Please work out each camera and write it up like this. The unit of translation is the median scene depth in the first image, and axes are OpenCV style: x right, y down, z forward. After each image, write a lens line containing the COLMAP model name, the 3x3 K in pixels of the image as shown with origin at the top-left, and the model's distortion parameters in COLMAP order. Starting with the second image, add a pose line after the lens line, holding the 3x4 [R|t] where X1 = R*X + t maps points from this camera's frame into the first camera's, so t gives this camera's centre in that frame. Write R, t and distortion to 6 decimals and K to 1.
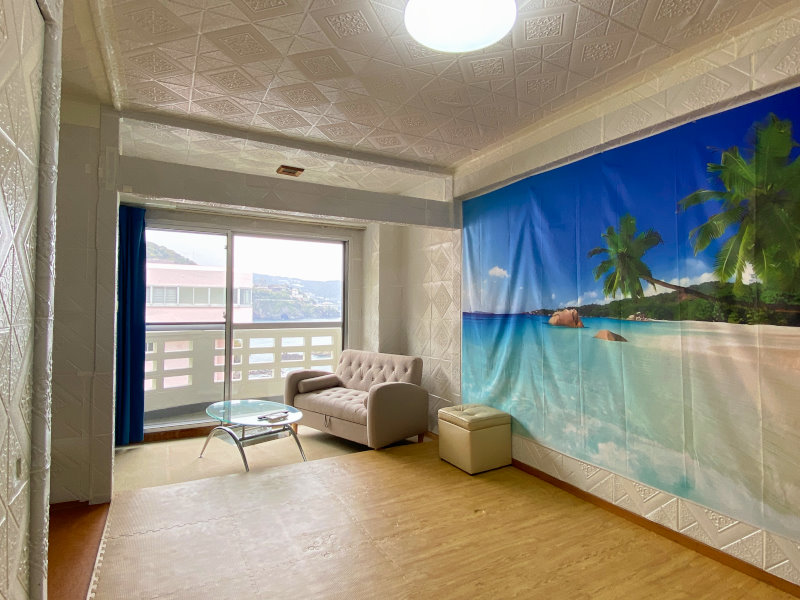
lens RADIAL K [[429.6, 0, 401.4], [0, 429.6, 294.9], [0, 0, 1]] dist [0.016195, -0.013911]
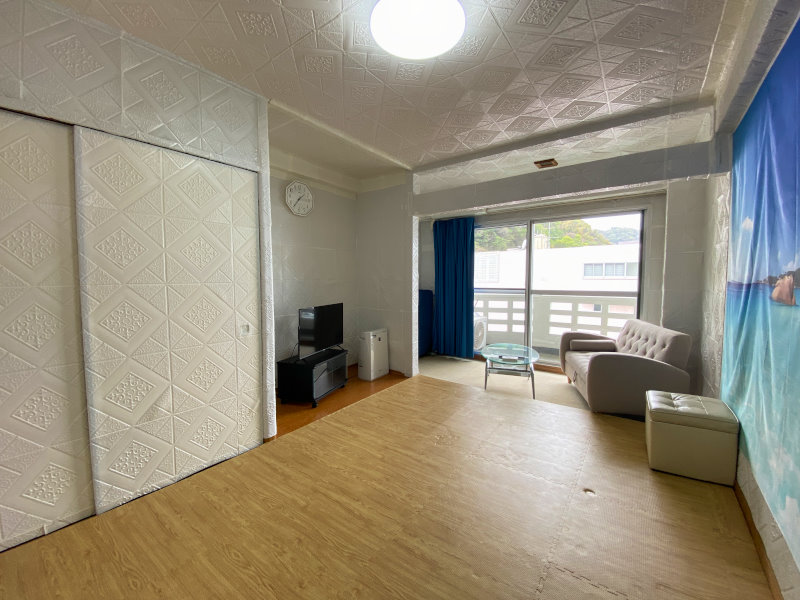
lens RADIAL K [[325.0, 0, 404.0], [0, 325.0, 294.8], [0, 0, 1]] dist [0.007454, -0.014386]
pose [[0.432463, 0.038301, -0.900838, 0.544886], [0.030234, 0.997920, 0.056943, 0.018610], [0.901145, -0.051862, 0.430405, 0.312305]]
